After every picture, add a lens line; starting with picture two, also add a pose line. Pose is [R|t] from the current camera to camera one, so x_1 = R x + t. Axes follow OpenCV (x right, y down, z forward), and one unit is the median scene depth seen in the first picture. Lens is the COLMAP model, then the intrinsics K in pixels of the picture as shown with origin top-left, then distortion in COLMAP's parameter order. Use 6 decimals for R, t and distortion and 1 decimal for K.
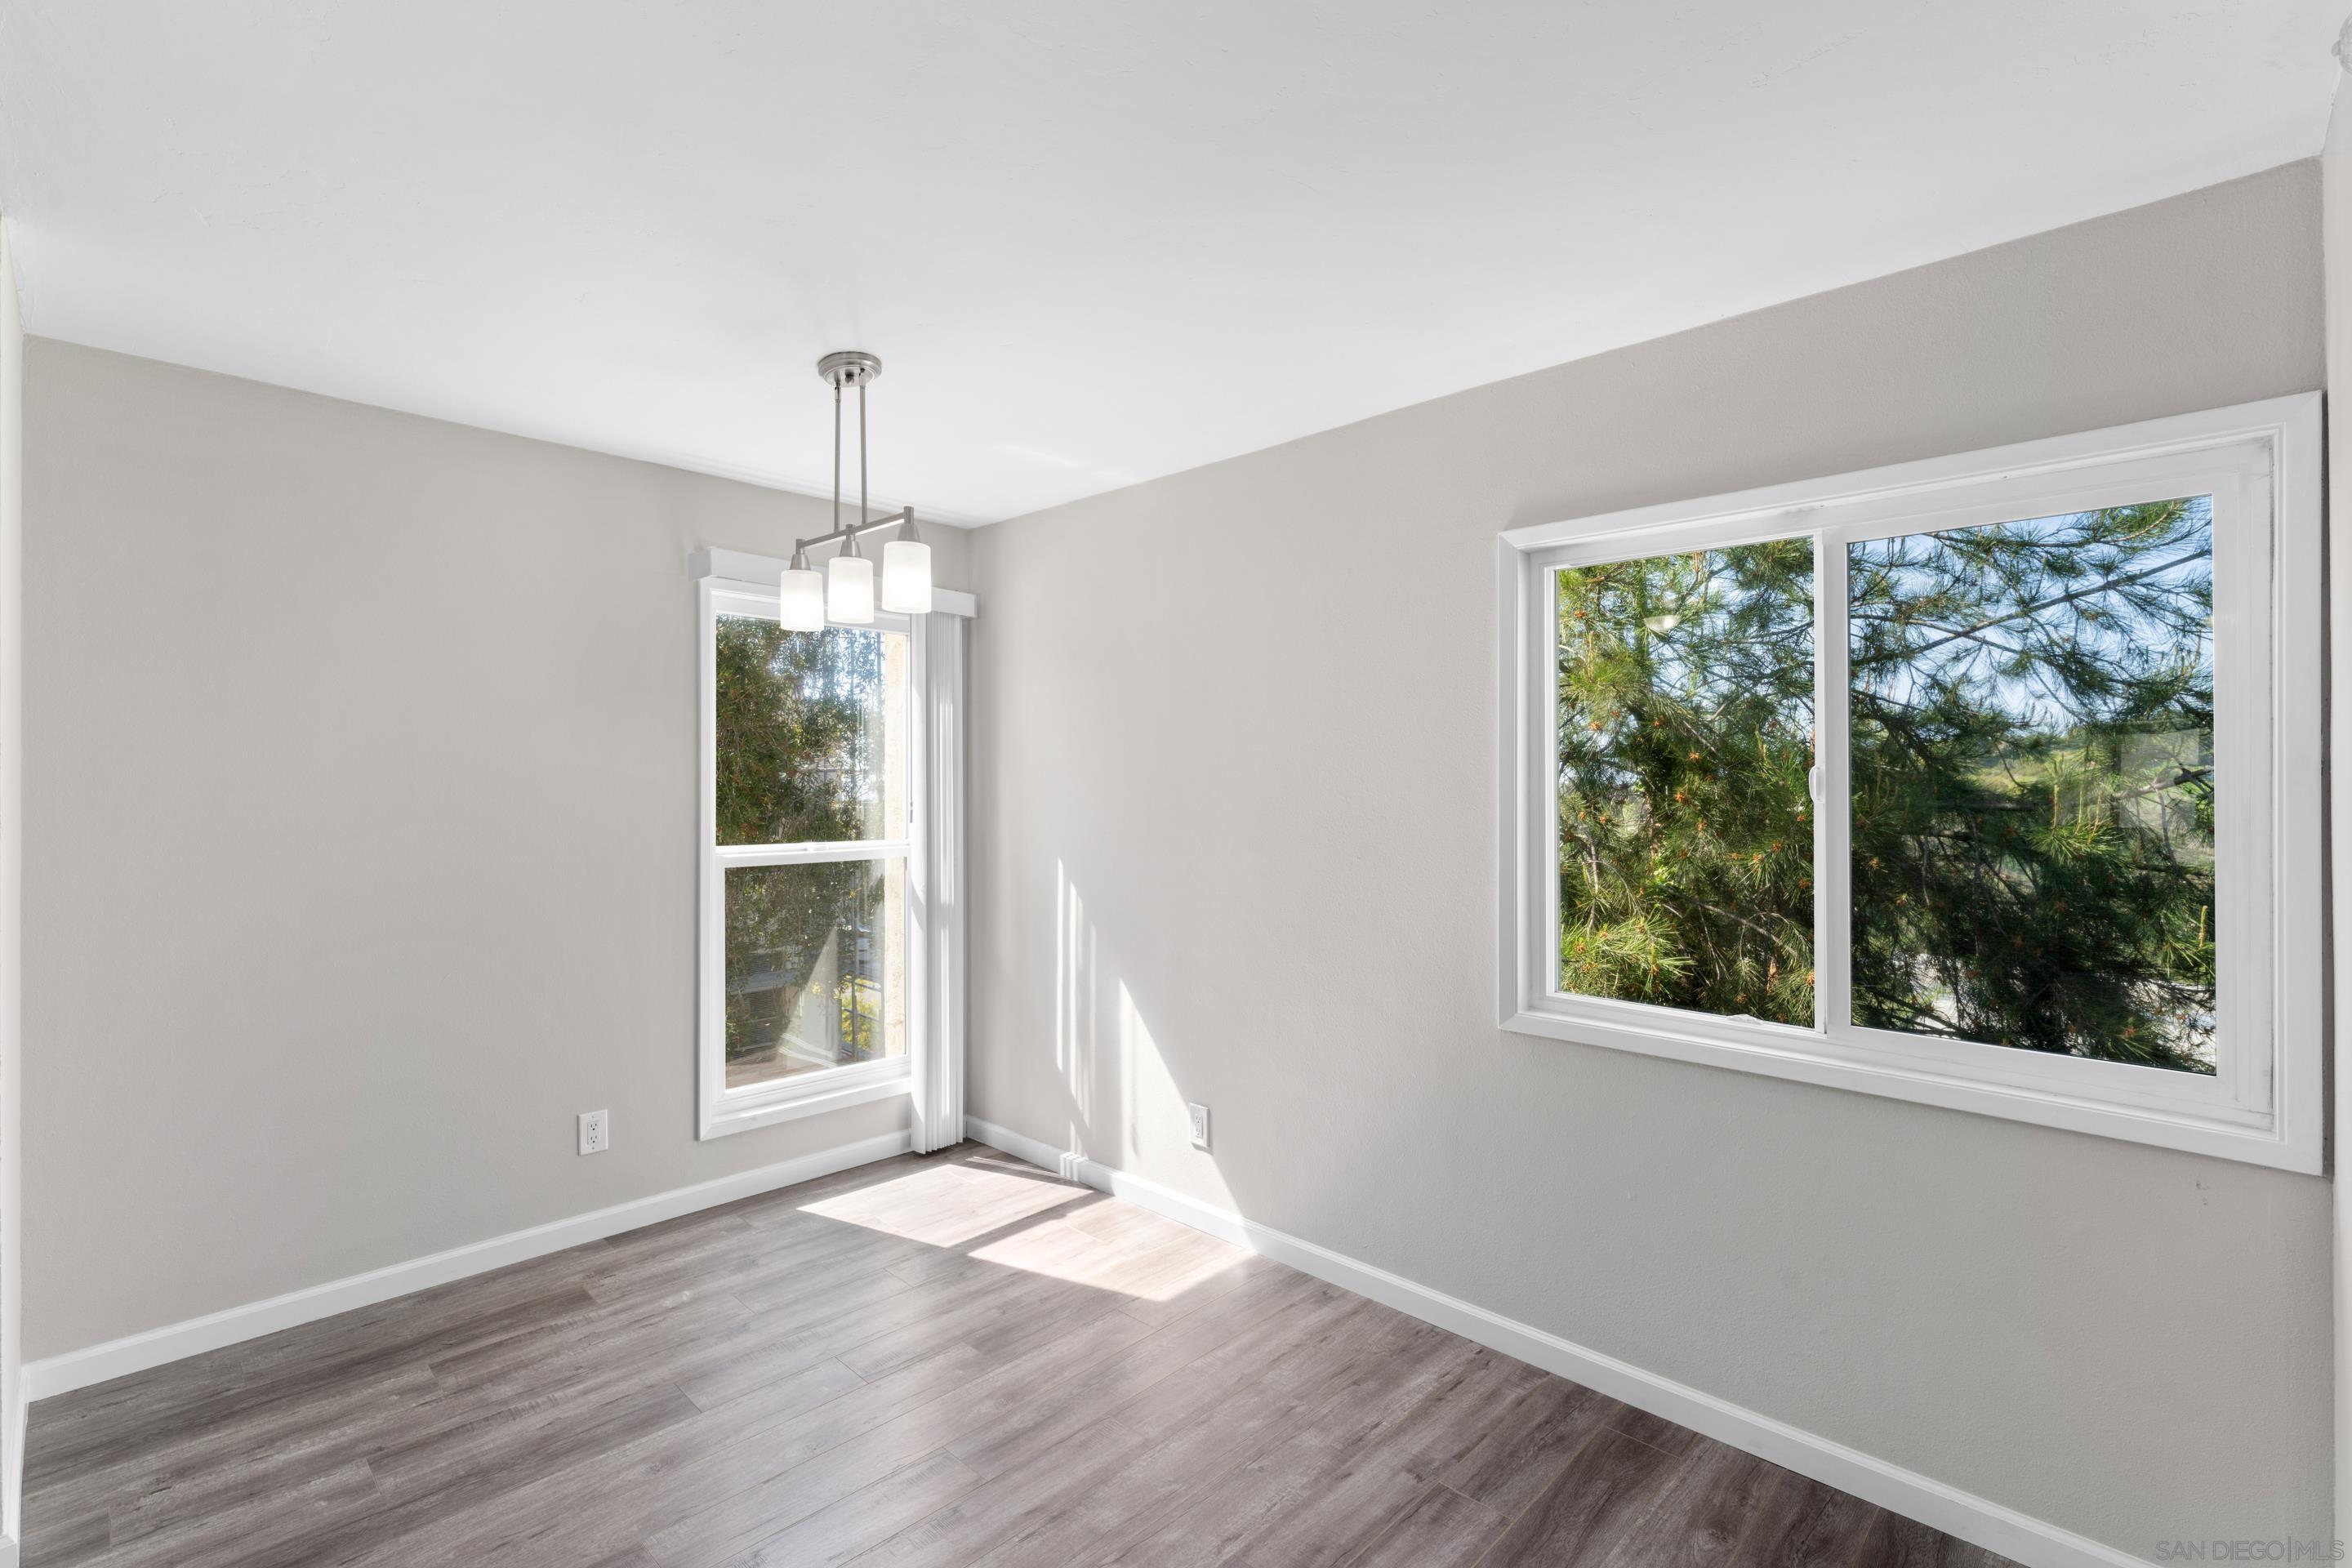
lens RADIAL K [[1042.0, 0, 1176.0], [0, 1042.0, 784.0], [0, 0, 1]] dist [-0.003721, -0.001167]
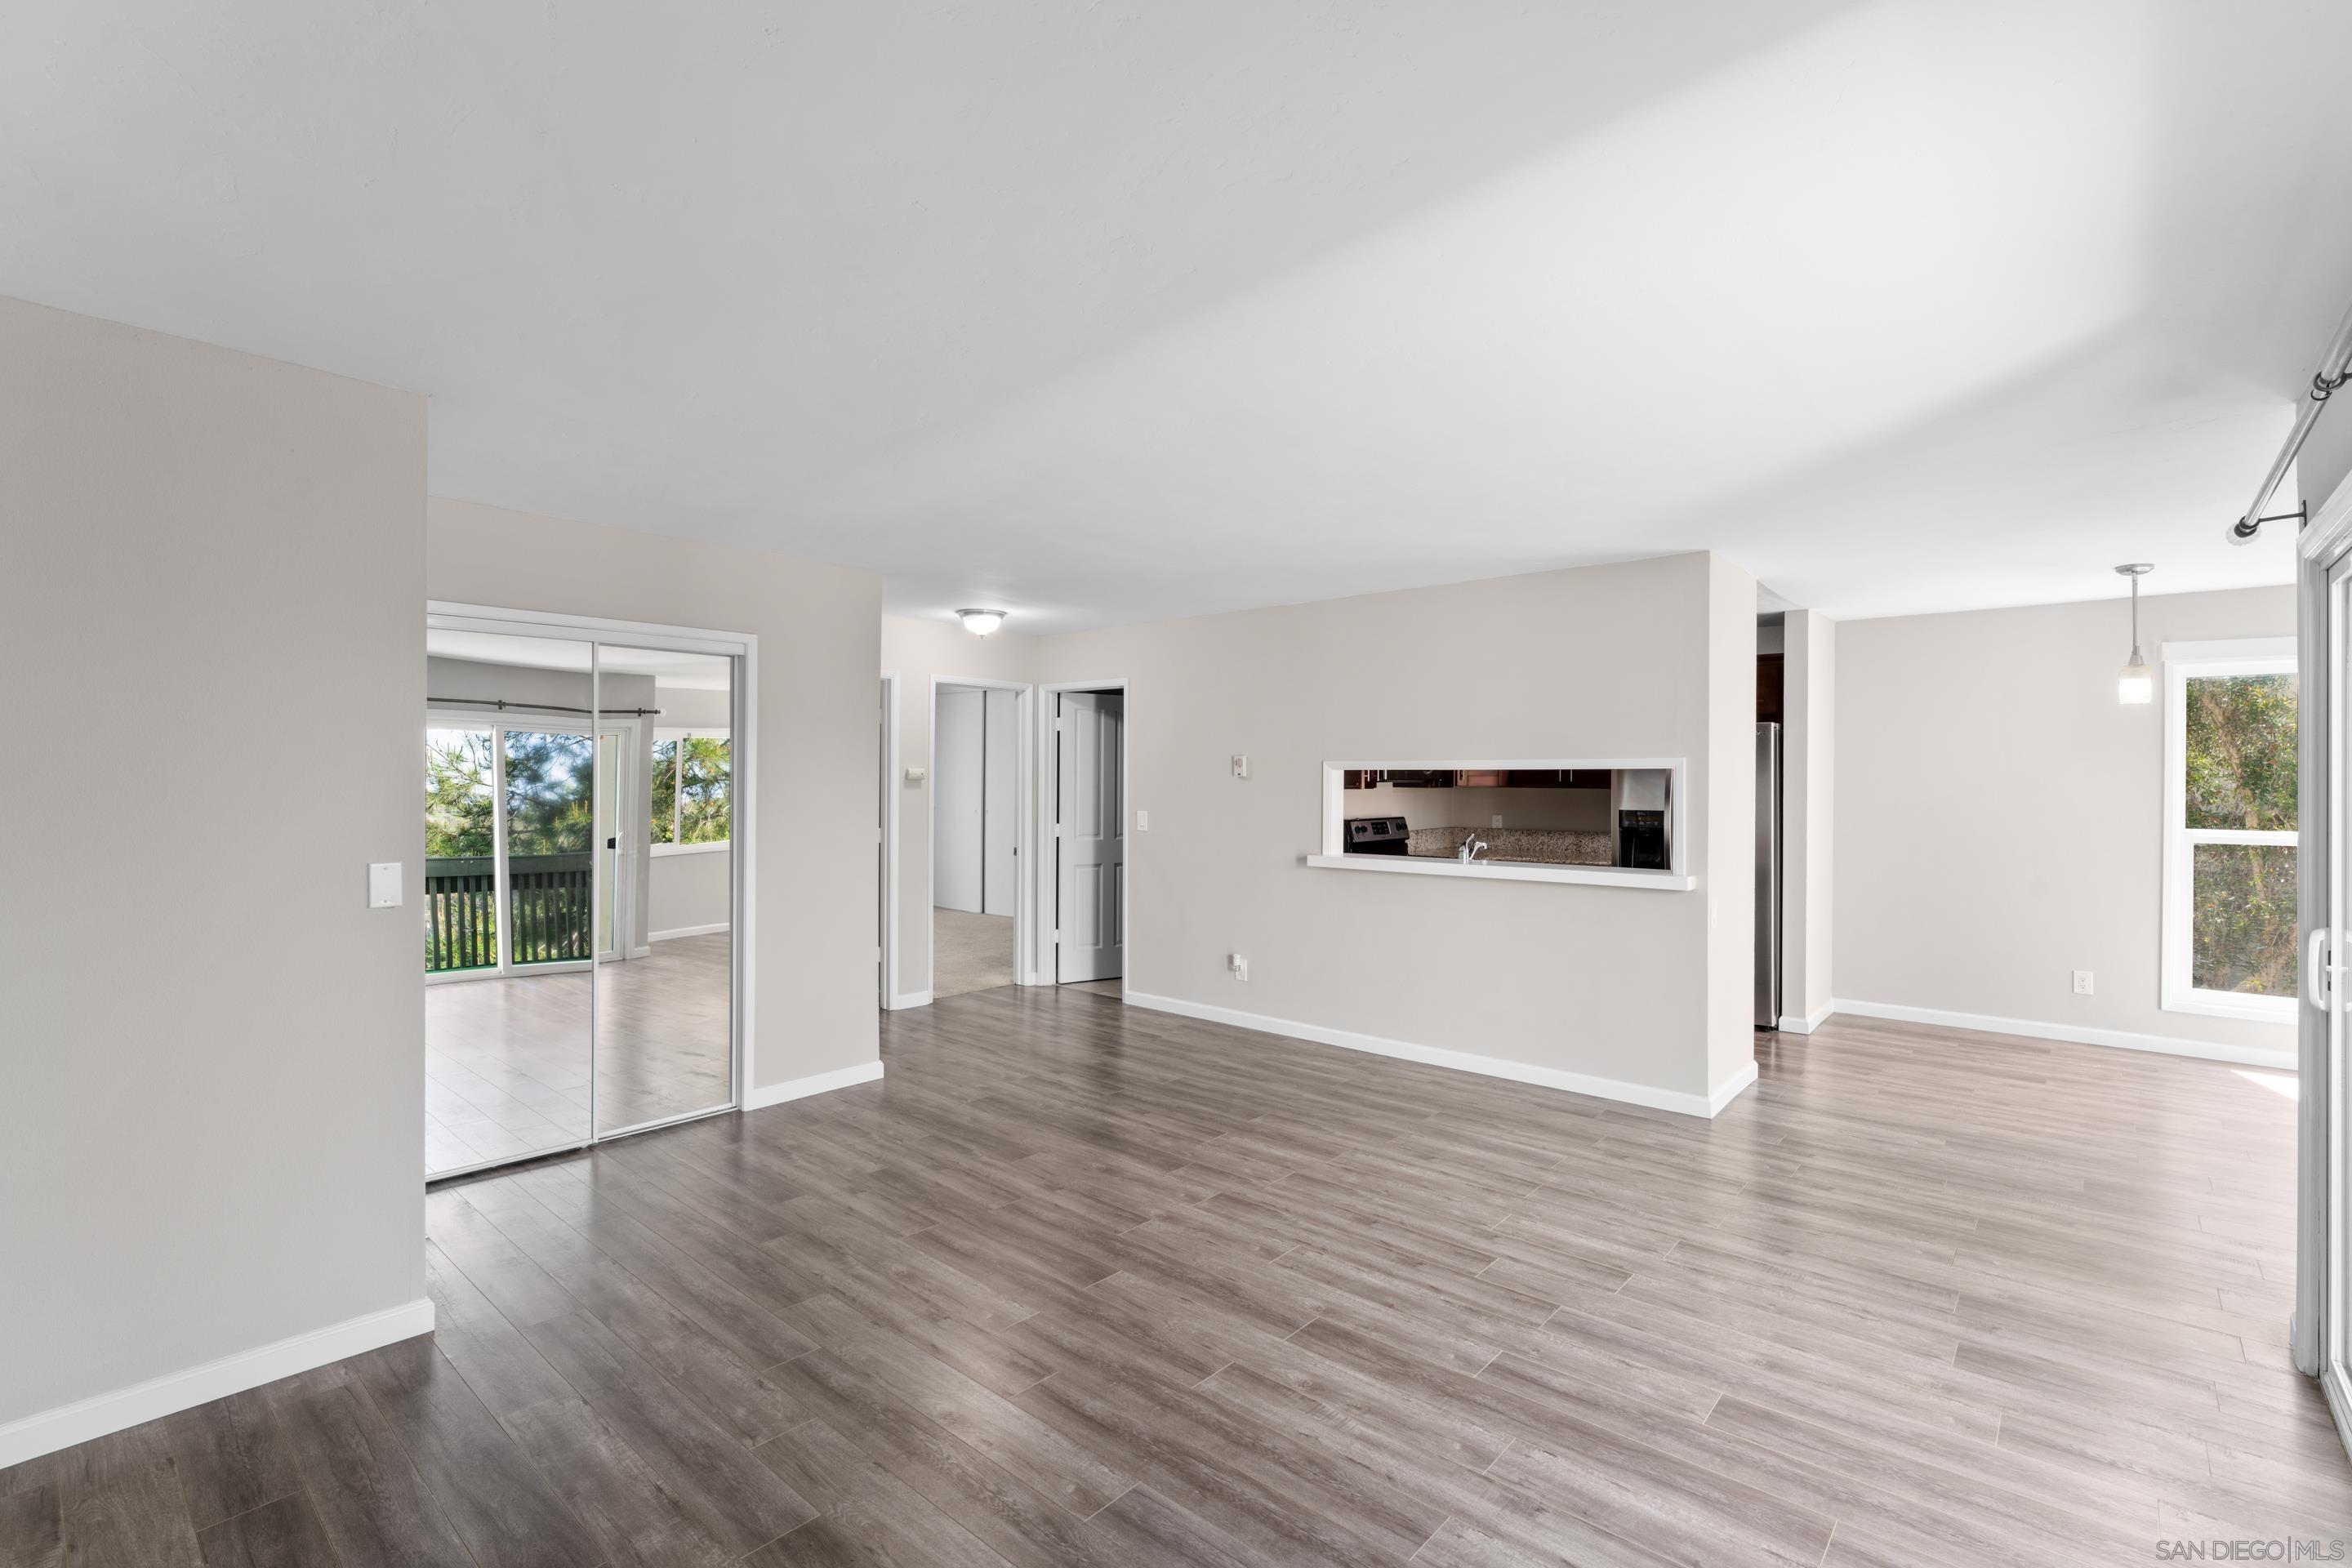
lens RADIAL K [[1054.8, 0, 1176.0], [0, 1054.8, 784.0], [0, 0, 1]] dist [-0.002521, -0.000070]
pose [[0.042599, 0.003285, -0.999087, 1.200855], [-0.007960, 0.999964, 0.002948, -0.000511], [0.999061, 0.007827, 0.042623, -0.650641]]
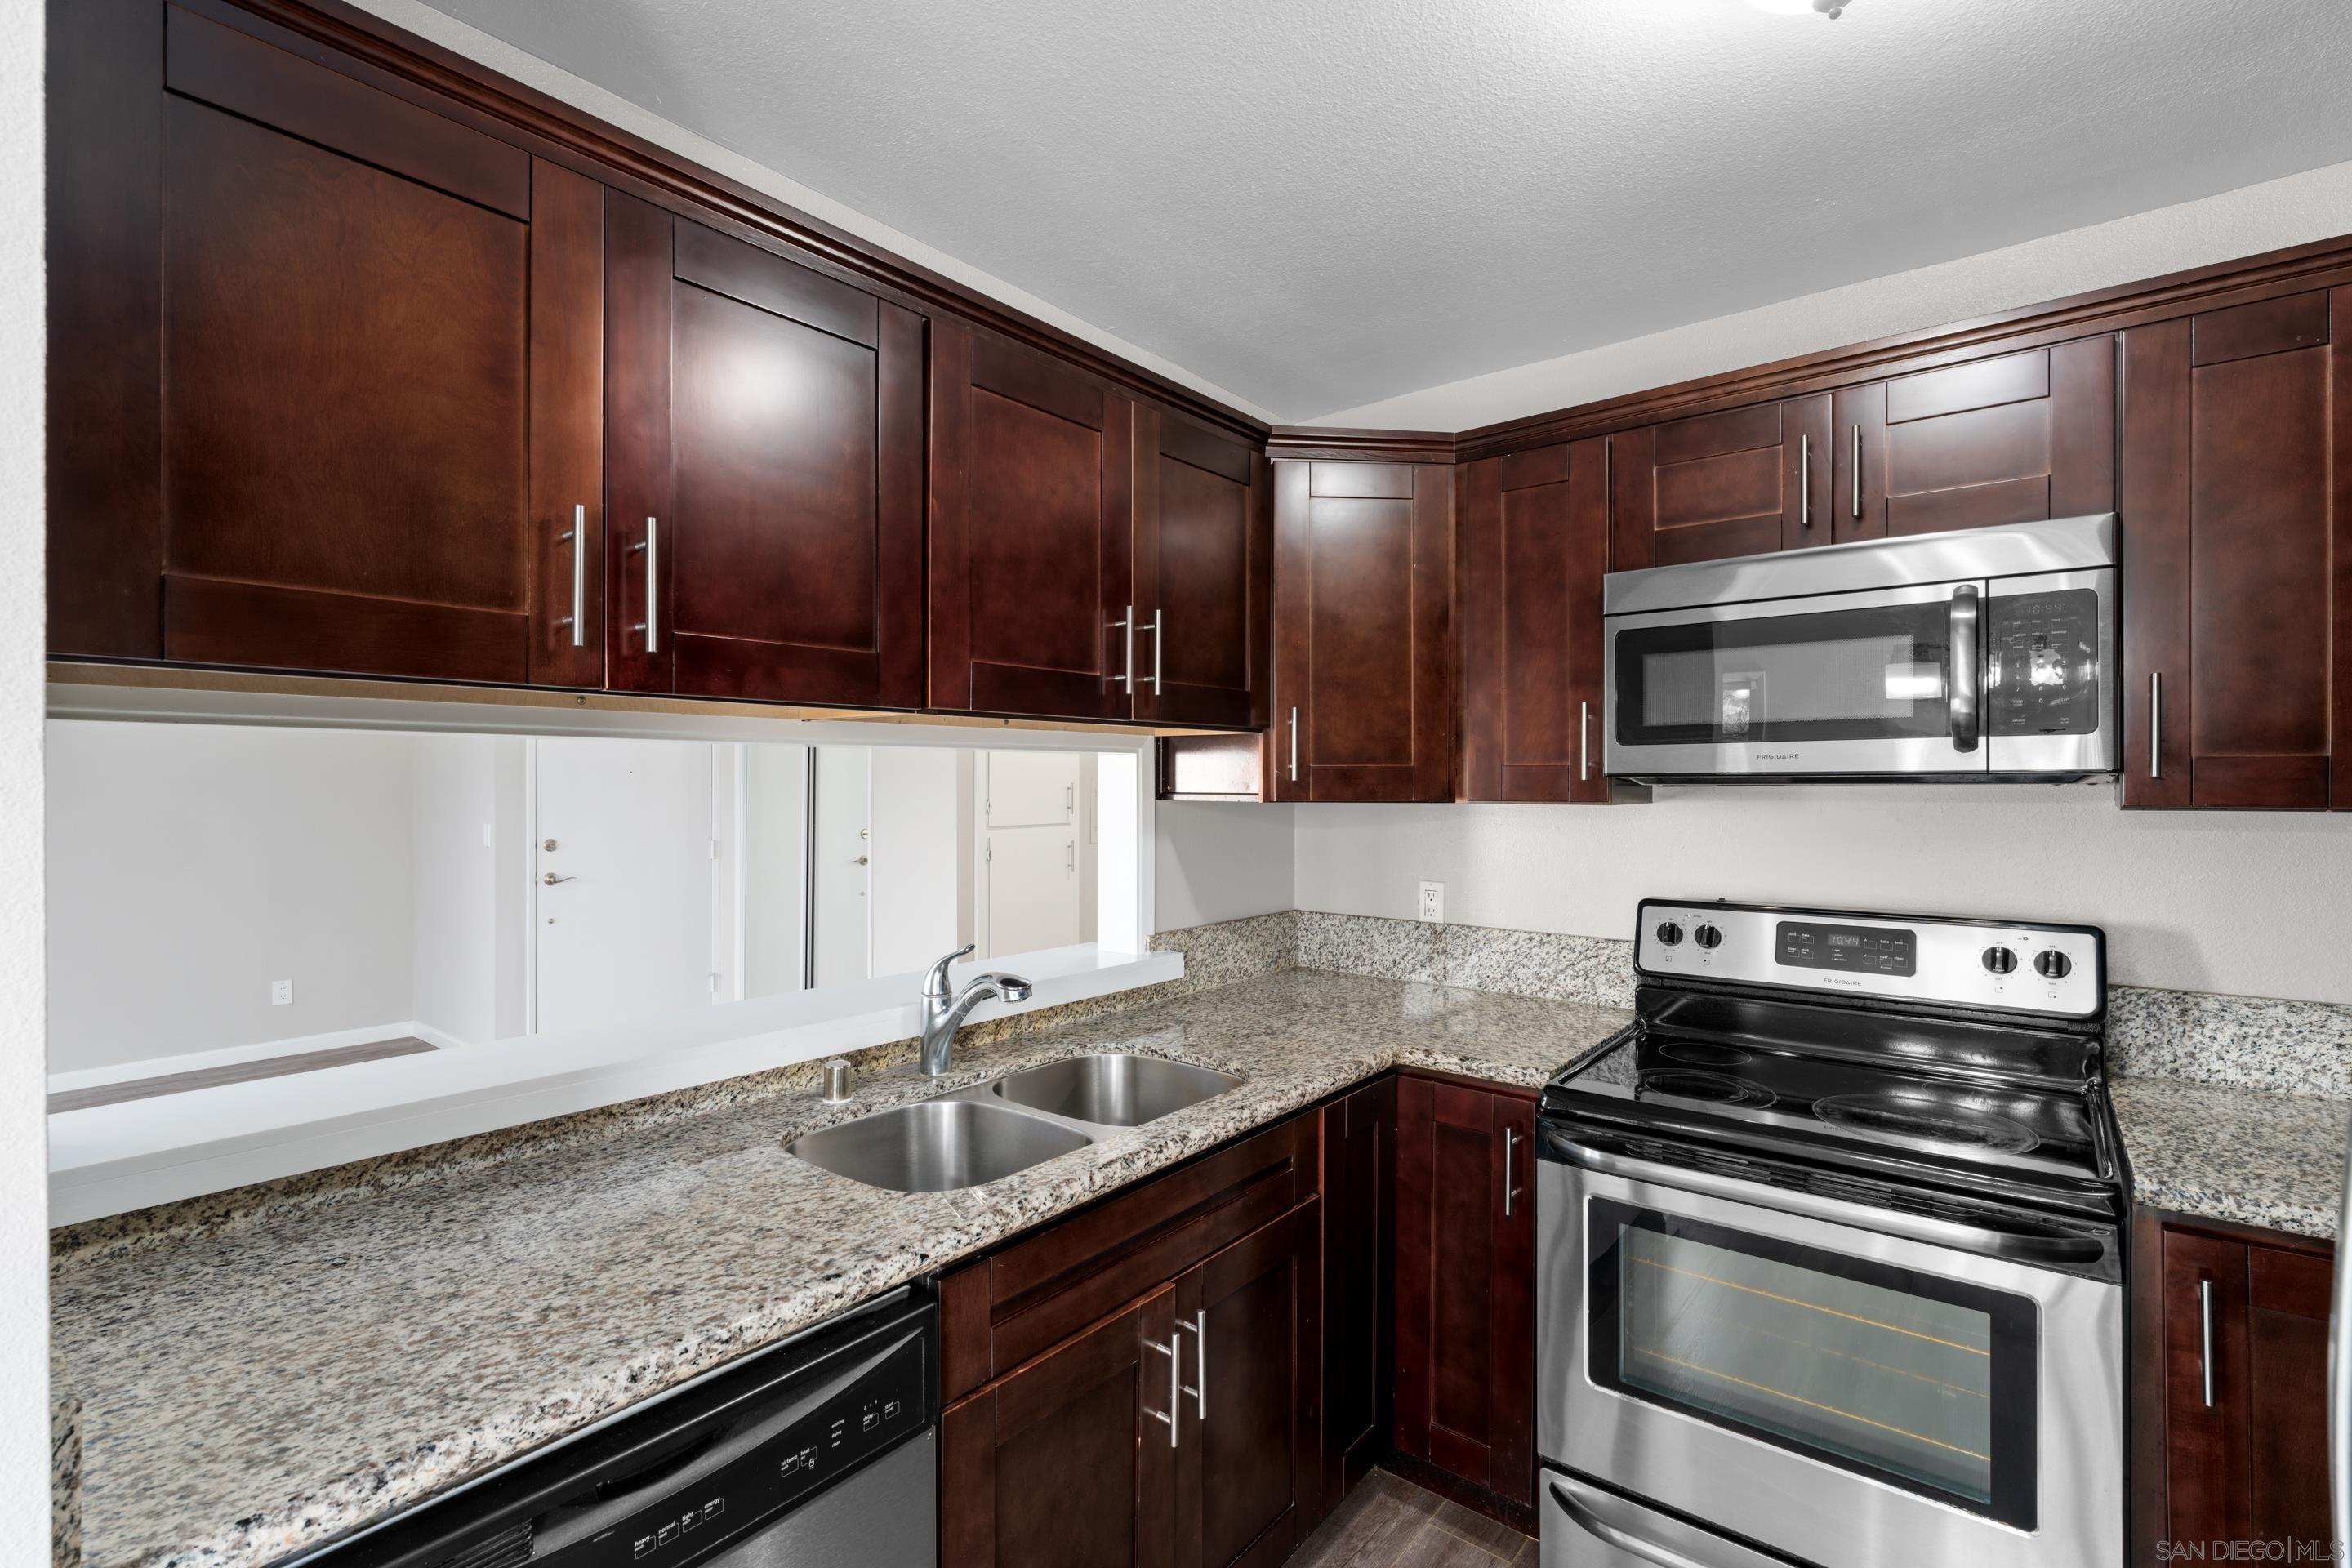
lens RADIAL K [[1066.2, 0, 1166.0], [0, 1066.2, 782.4], [0, 0, 1]] dist [0.001075, -0.000127]
pose [[-0.996600, -0.000834, -0.082389, -0.601235], [-0.001331, 0.999981, 0.005982, -0.005719], [0.082382, 0.006071, -0.996582, 0.513071]]
